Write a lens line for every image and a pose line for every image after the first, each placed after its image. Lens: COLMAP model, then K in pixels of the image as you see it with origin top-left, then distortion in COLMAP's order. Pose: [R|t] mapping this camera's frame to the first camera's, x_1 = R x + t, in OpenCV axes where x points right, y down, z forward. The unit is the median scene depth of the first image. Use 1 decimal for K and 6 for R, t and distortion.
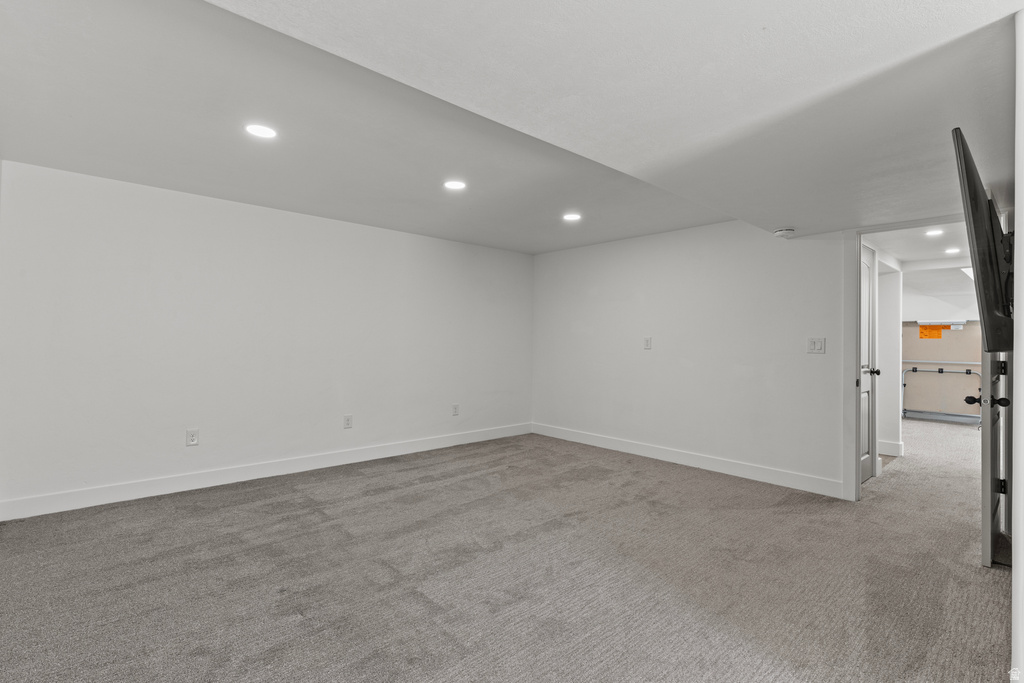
lens RADIAL K [[475.1, 0, 508.4], [0, 475.1, 337.7], [0, 0, 1]] dist [0.003546, 0.000167]
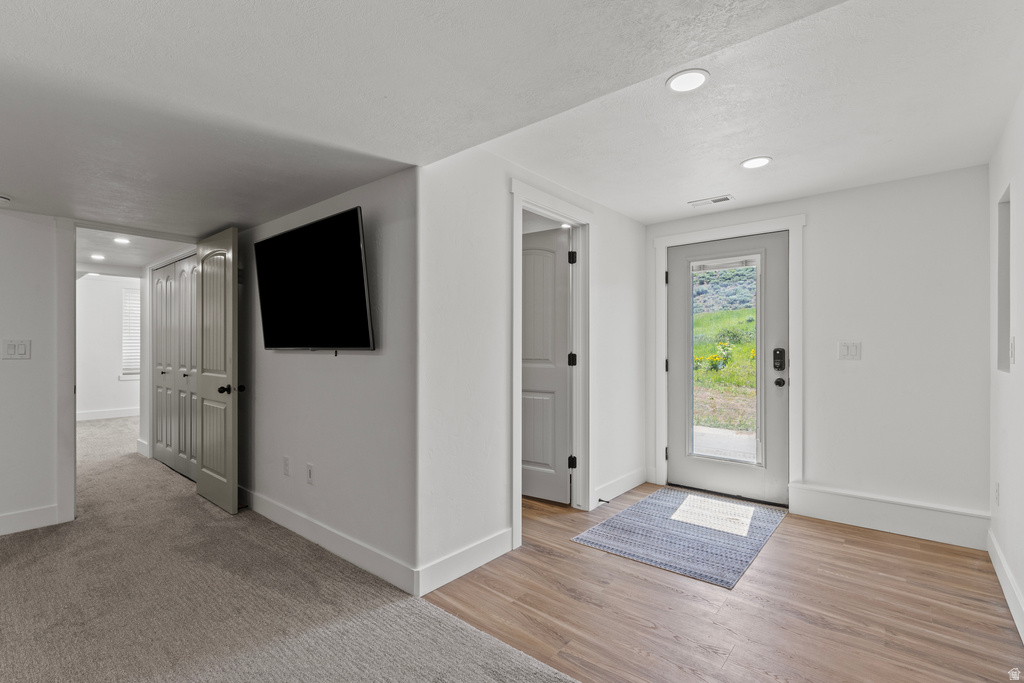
lens RADIAL K [[475.1, 0, 503.4], [0, 475.1, 346.4], [0, 0, 1]] dist [0.003546, 0.000167]
pose [[-0.135929, -0.008467, 0.990682, -0.342874], [-0.006834, 0.999948, 0.007608, 0.000747], [-0.990695, -0.005736, -0.135979, 0.385531]]
